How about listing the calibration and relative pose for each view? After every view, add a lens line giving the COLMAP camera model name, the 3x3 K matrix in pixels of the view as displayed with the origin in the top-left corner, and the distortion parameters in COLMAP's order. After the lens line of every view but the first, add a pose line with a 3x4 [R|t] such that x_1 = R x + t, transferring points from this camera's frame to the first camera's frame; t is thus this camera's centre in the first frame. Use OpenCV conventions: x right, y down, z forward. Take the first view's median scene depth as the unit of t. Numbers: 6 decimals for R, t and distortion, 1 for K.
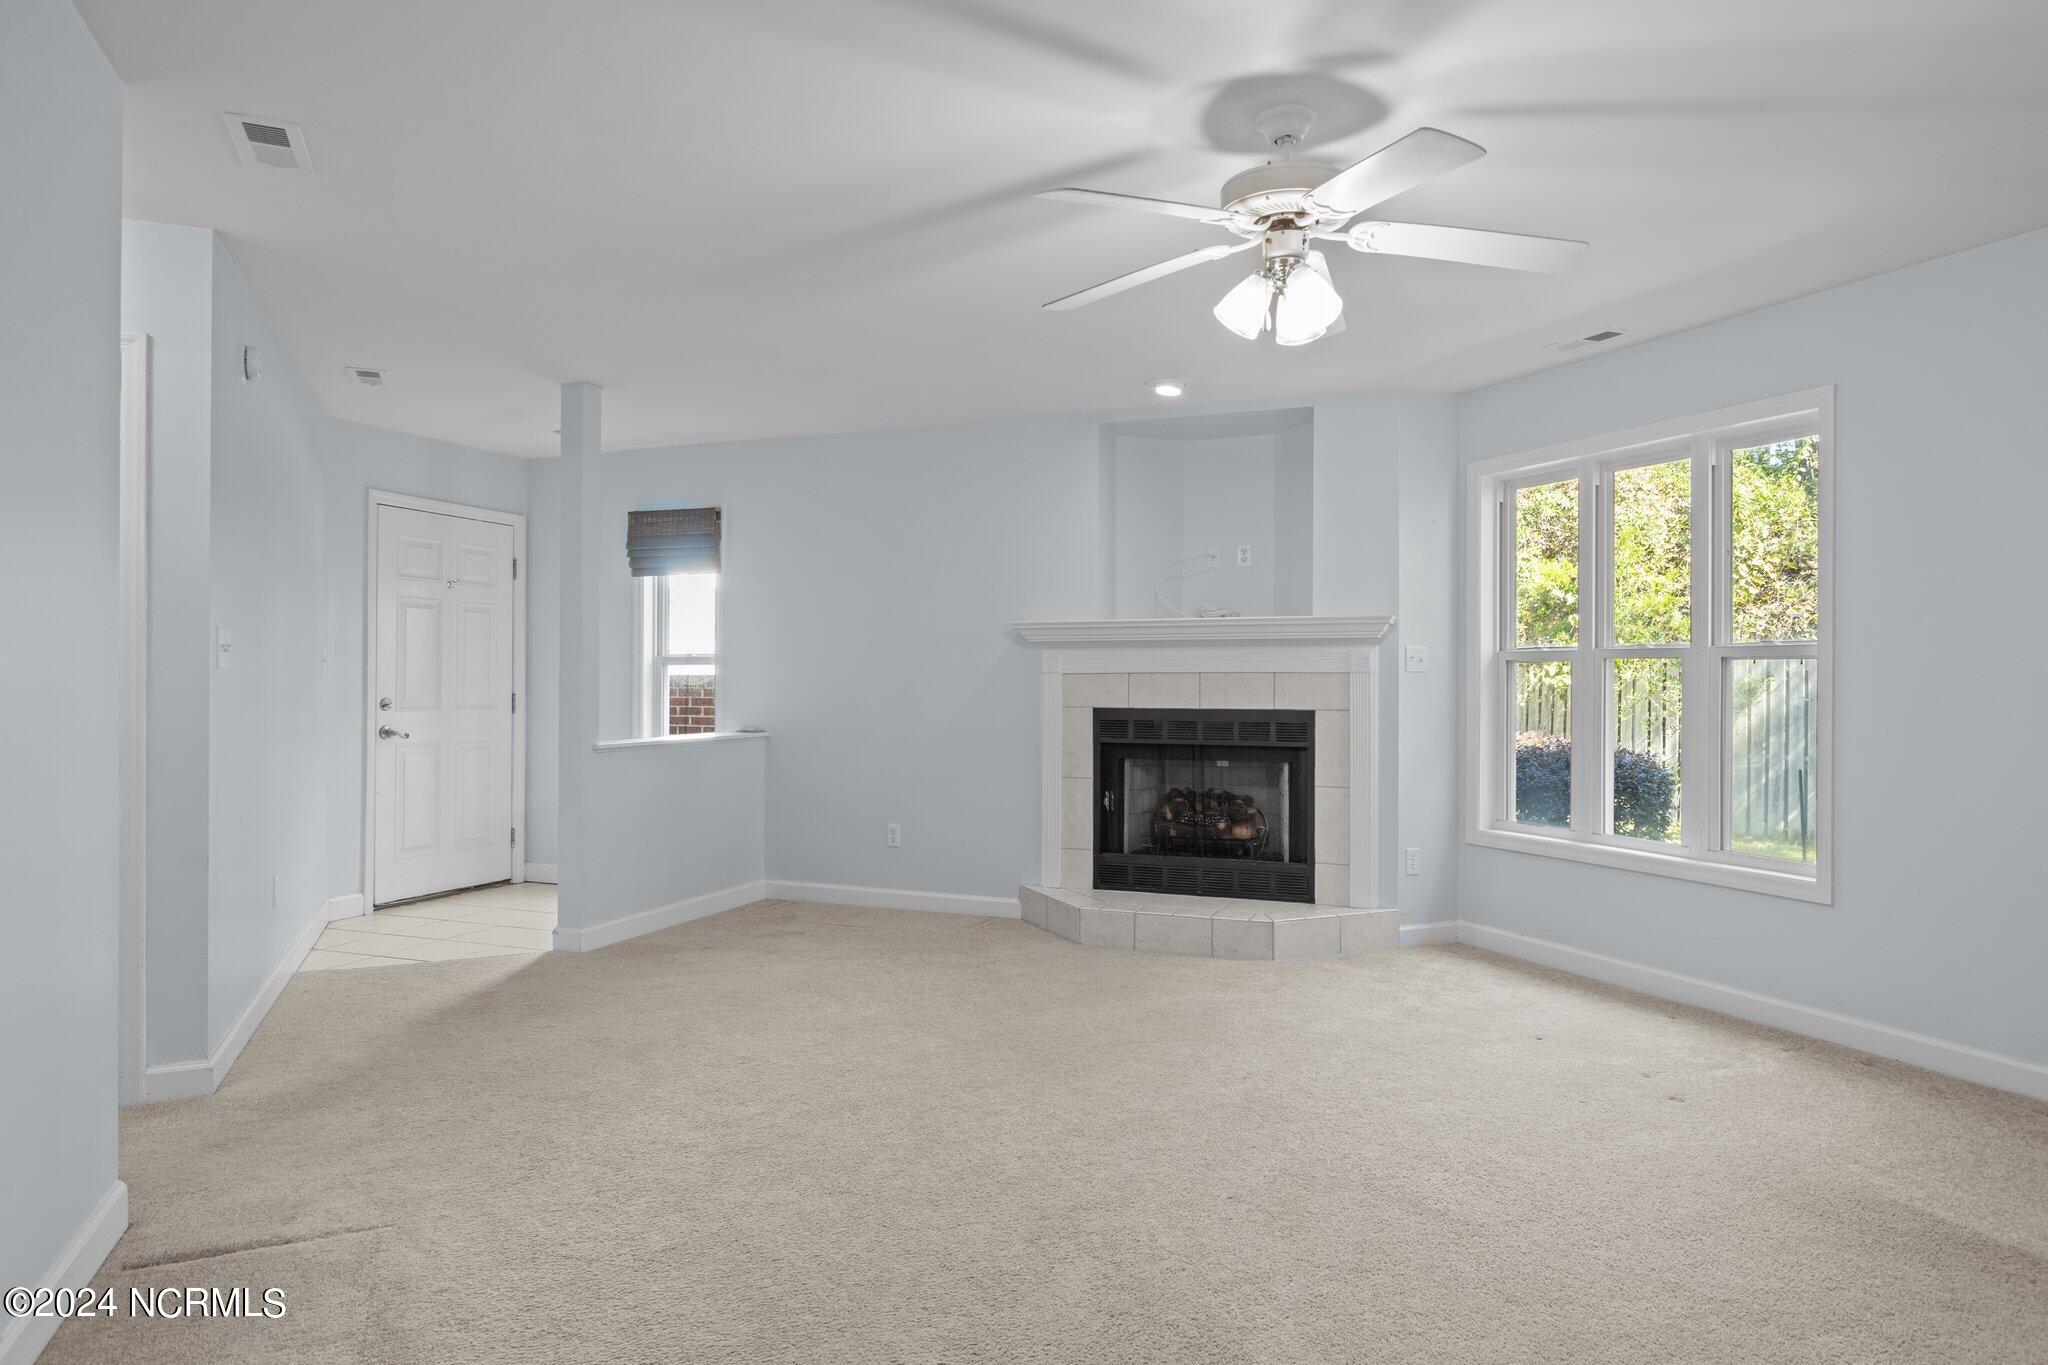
lens RADIAL K [[1306.3, 0, 1023.8], [0, 1306.3, 675.2], [0, 0, 1]] dist [-0.019050, 0.000808]
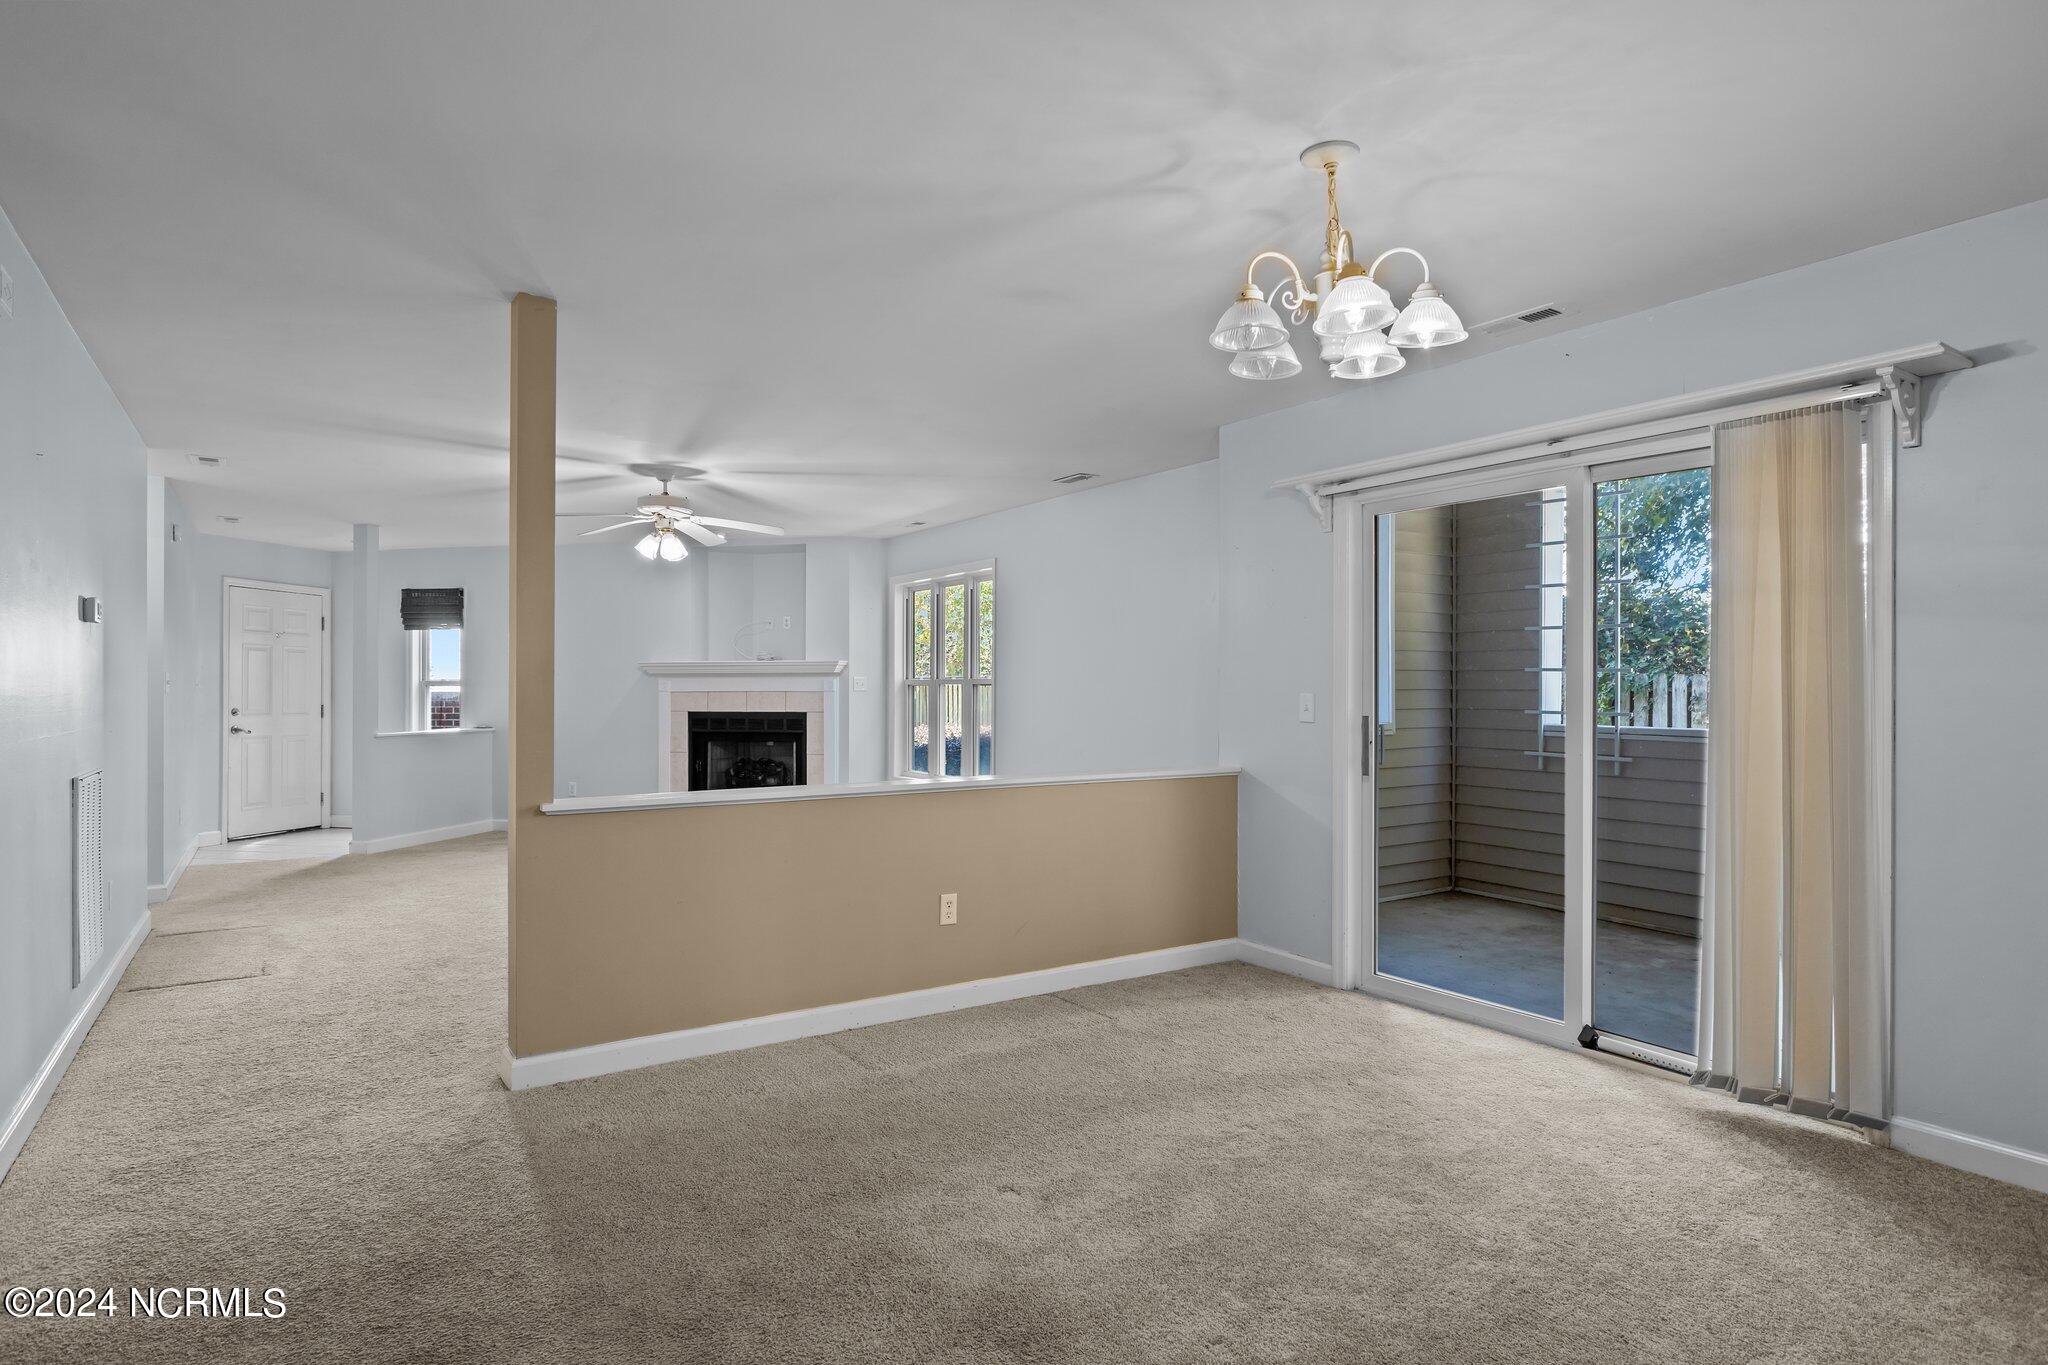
lens RADIAL K [[1165.6, 0, 1024.1], [0, 1165.6, 690.9], [0, 0, 1]] dist [0.000404, -0.001599]
pose [[0.984687, -0.001607, 0.174326, 0.210173], [0.000861, 0.999990, 0.004356, -0.008668], [-0.174331, -0.004139, 0.984678, -0.569714]]
